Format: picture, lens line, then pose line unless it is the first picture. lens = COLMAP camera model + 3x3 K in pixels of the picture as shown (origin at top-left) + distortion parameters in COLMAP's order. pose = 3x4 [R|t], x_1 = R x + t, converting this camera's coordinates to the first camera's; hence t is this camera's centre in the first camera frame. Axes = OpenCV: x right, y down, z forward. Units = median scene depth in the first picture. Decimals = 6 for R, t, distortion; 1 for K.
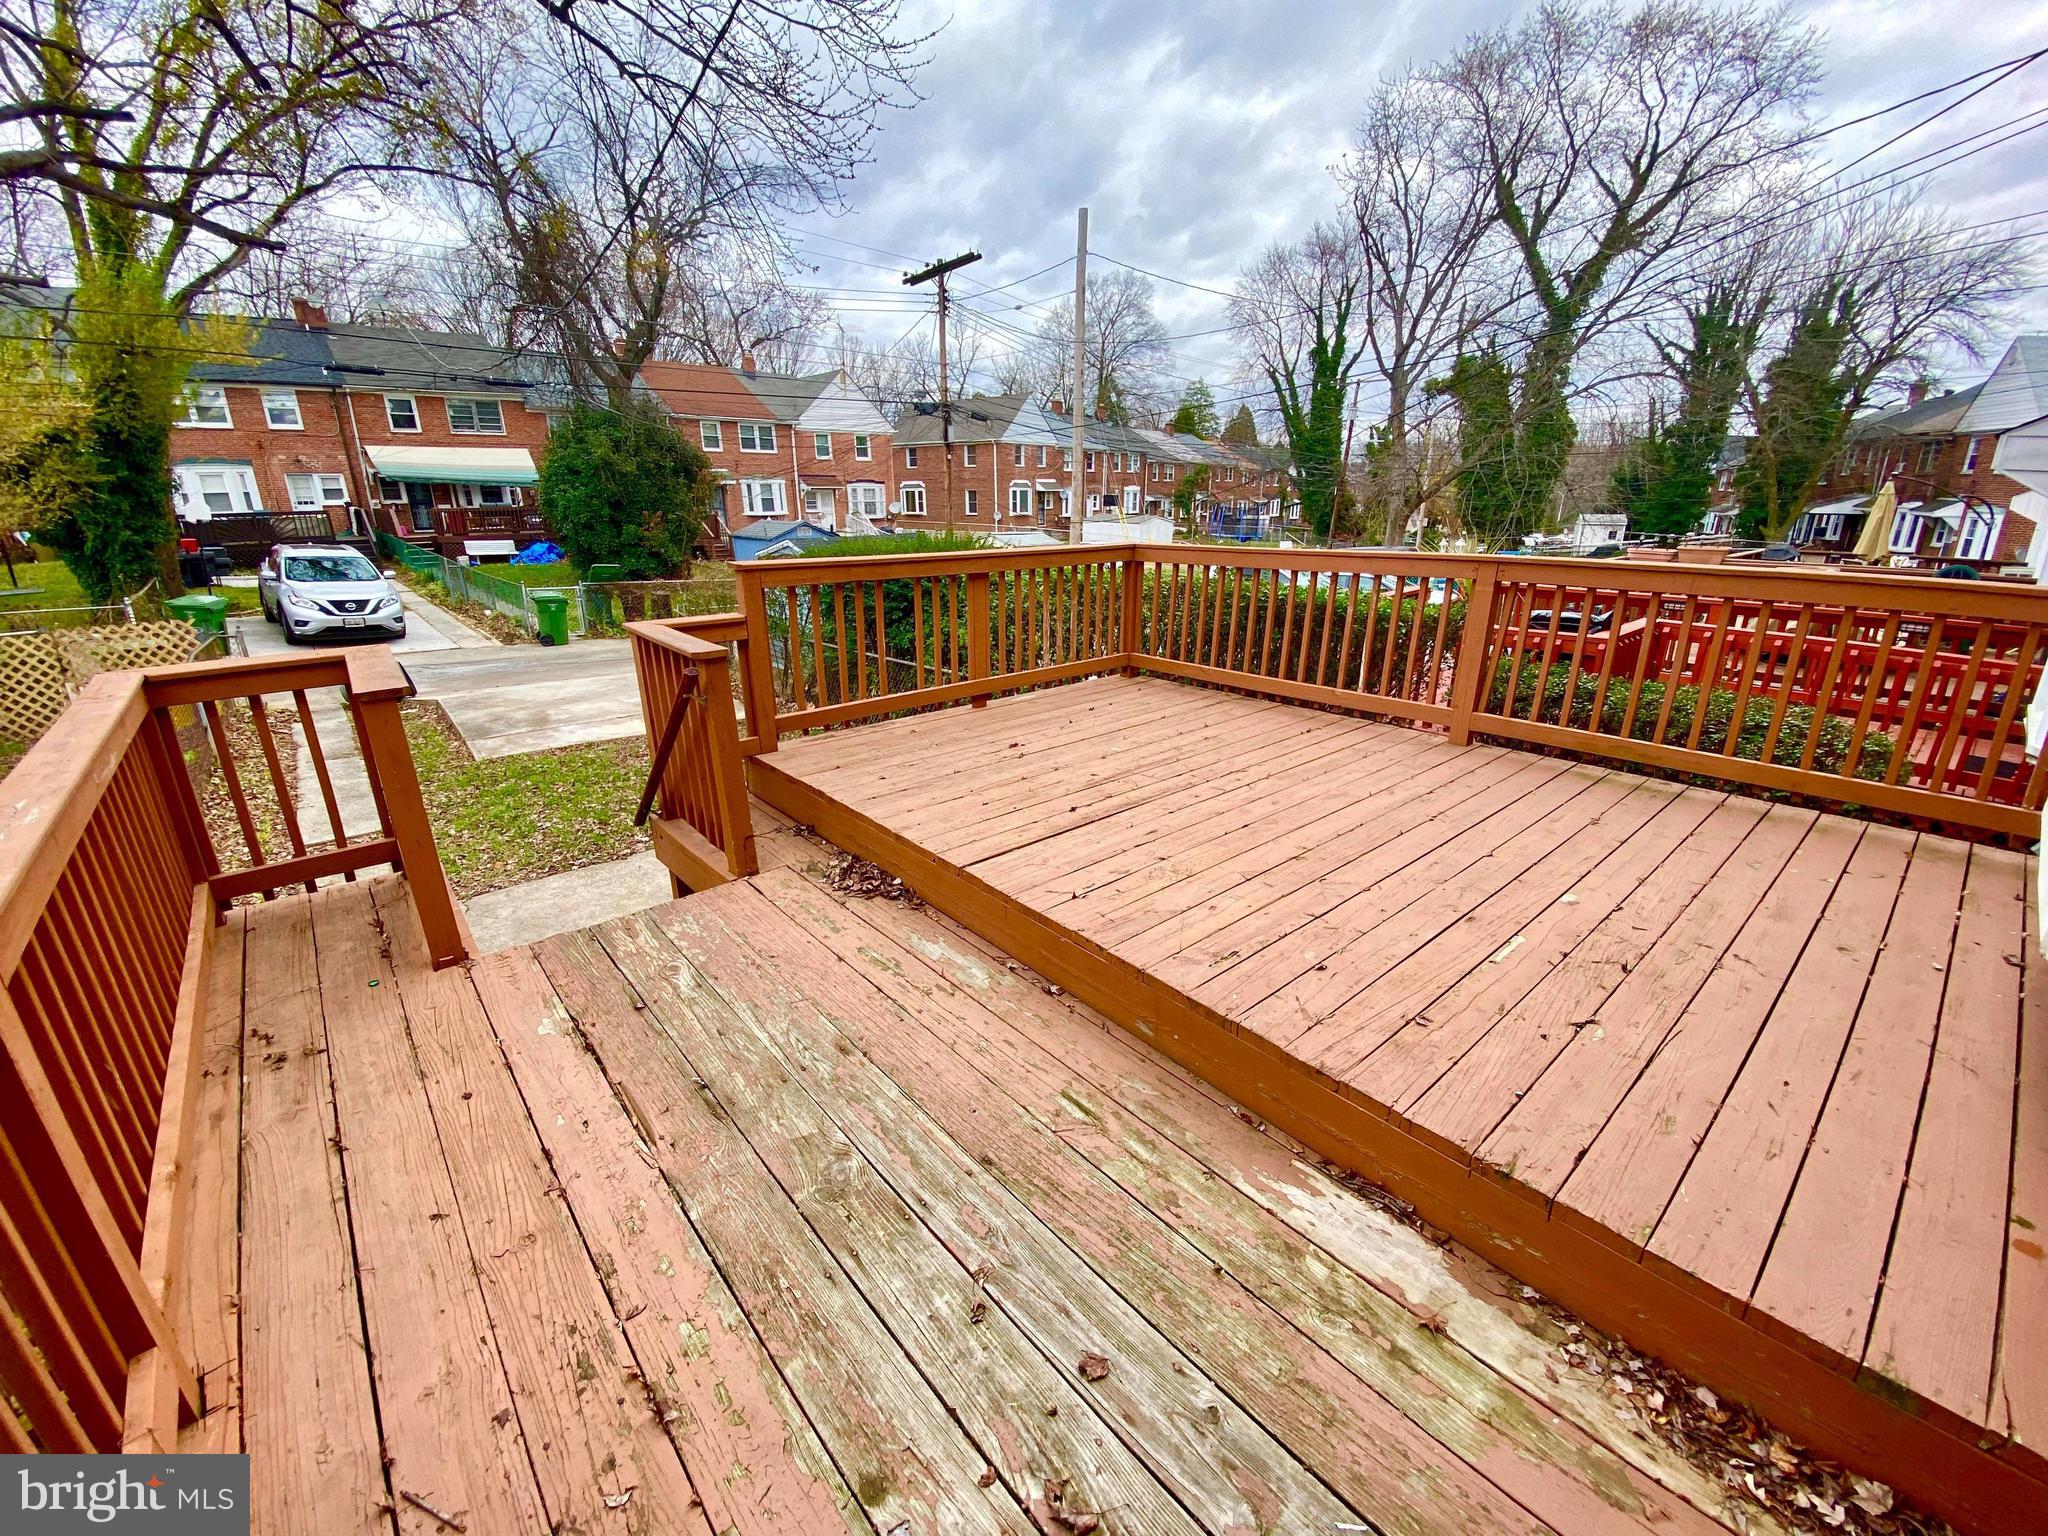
lens RADIAL K [[820.9, 0, 1020.1], [0, 820.9, 780.8], [0, 0, 1]] dist [0.032208, -0.025446]
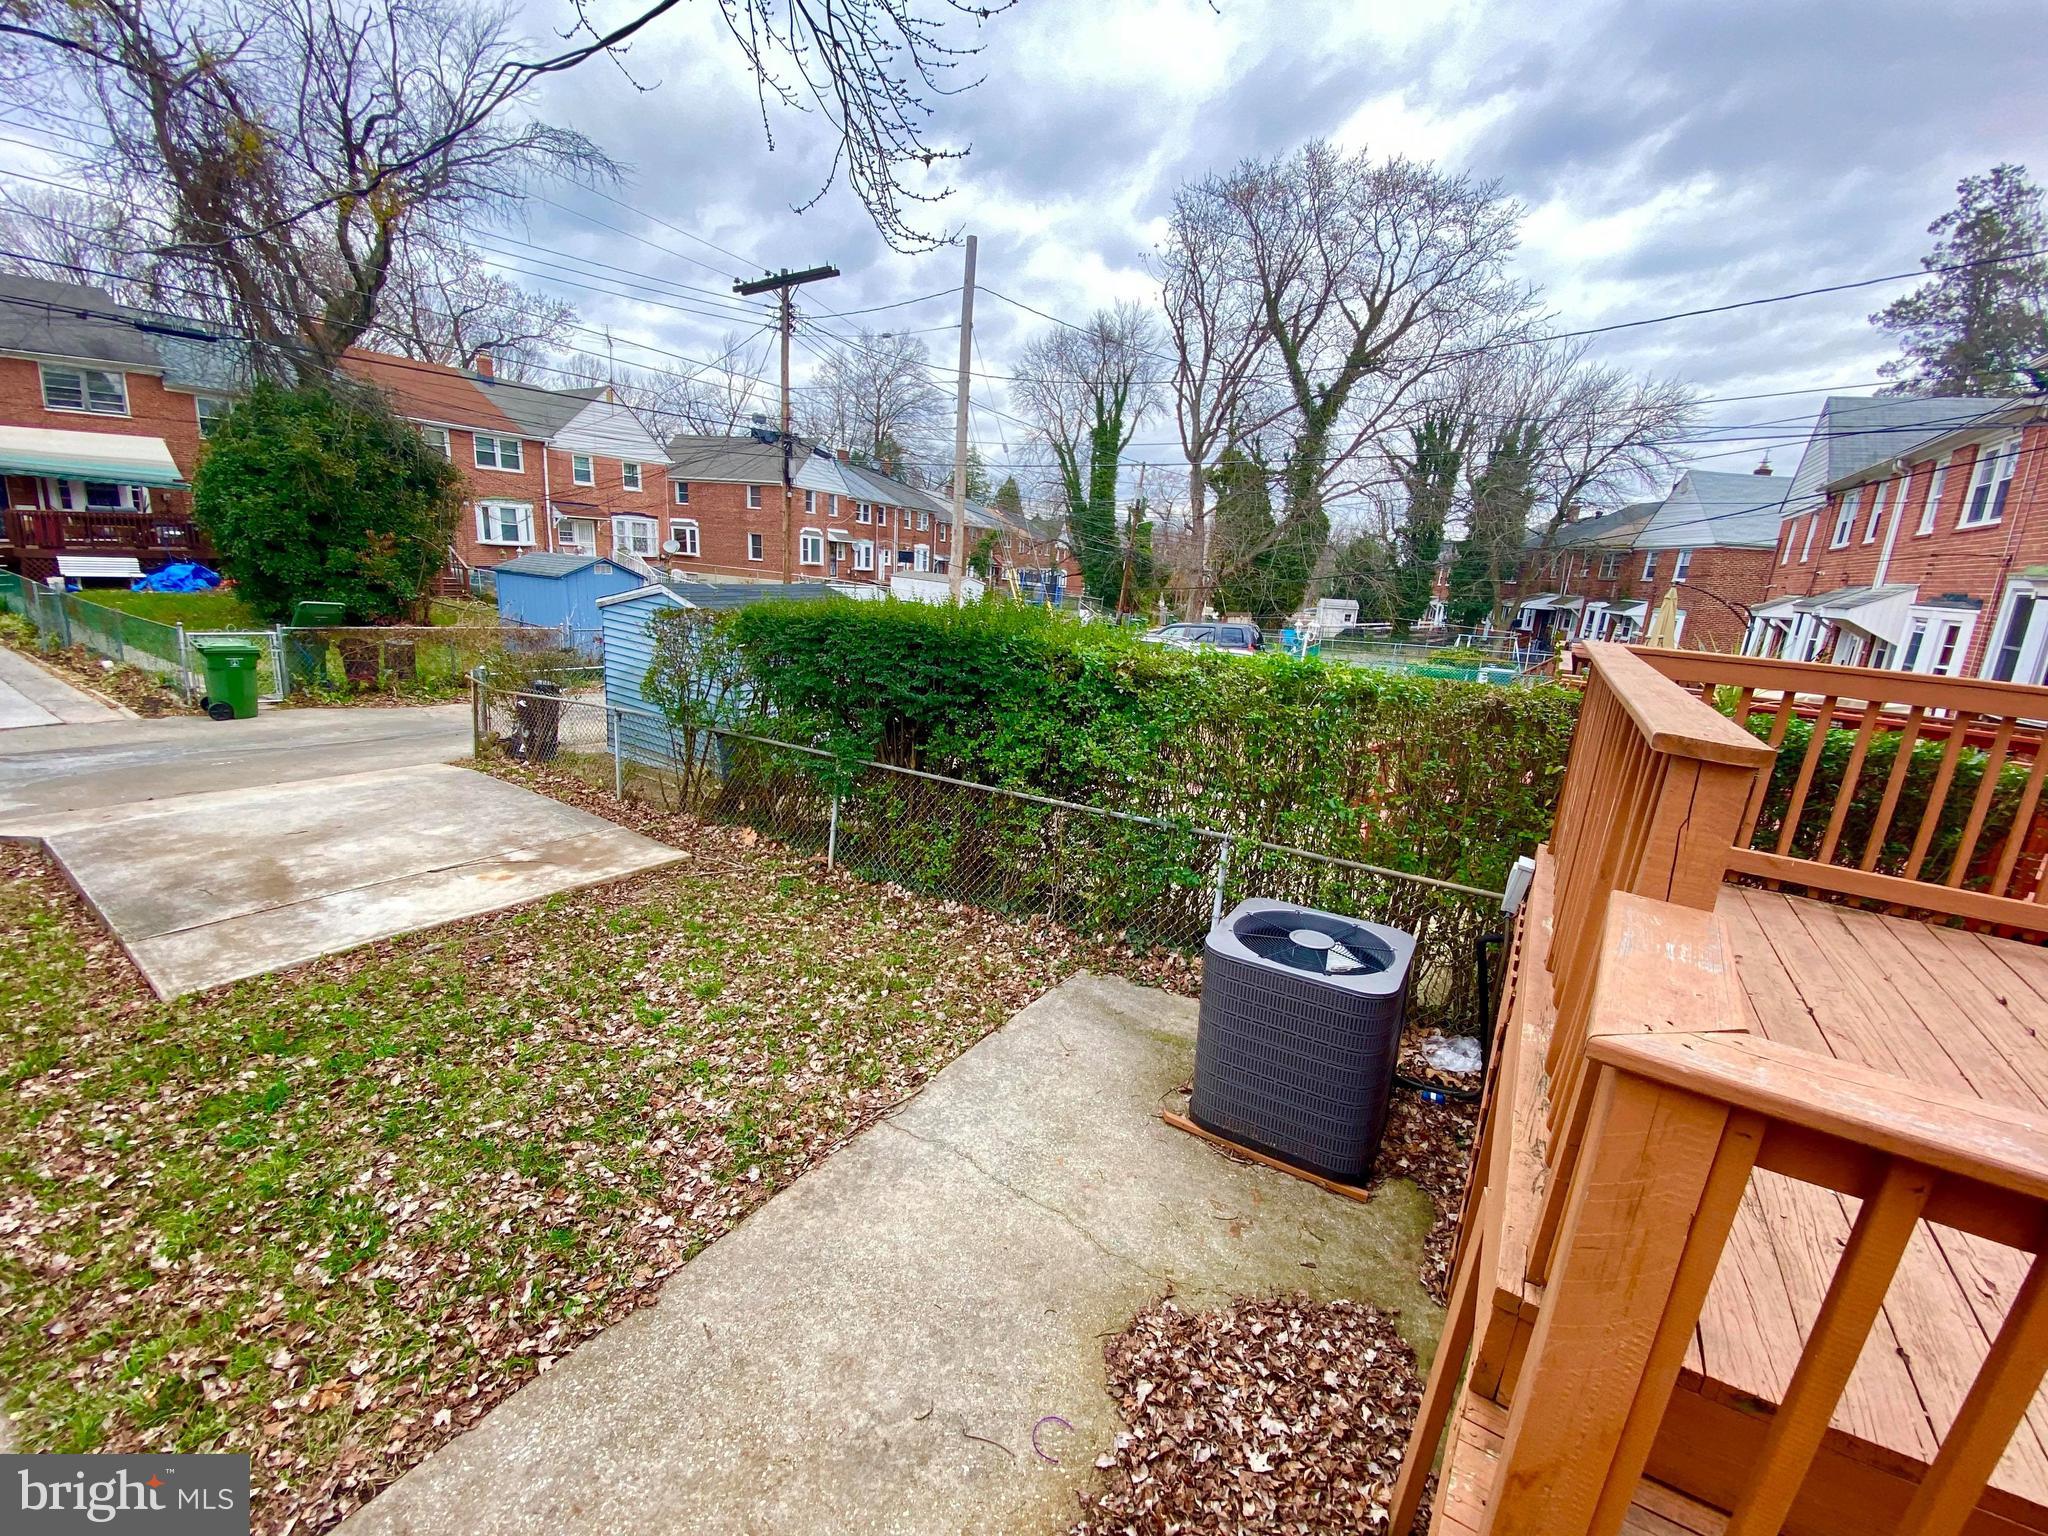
lens RADIAL K [[820.9, 0, 1020.1], [0, 820.9, 780.8], [0, 0, 1]] dist [0.032208, -0.025446]
pose [[0.955880, -0.010831, 0.293559, -0.072559], [0.029178, 0.997879, -0.058190, -0.026687], [-0.292306, 0.064188, 0.954168, 0.086587]]
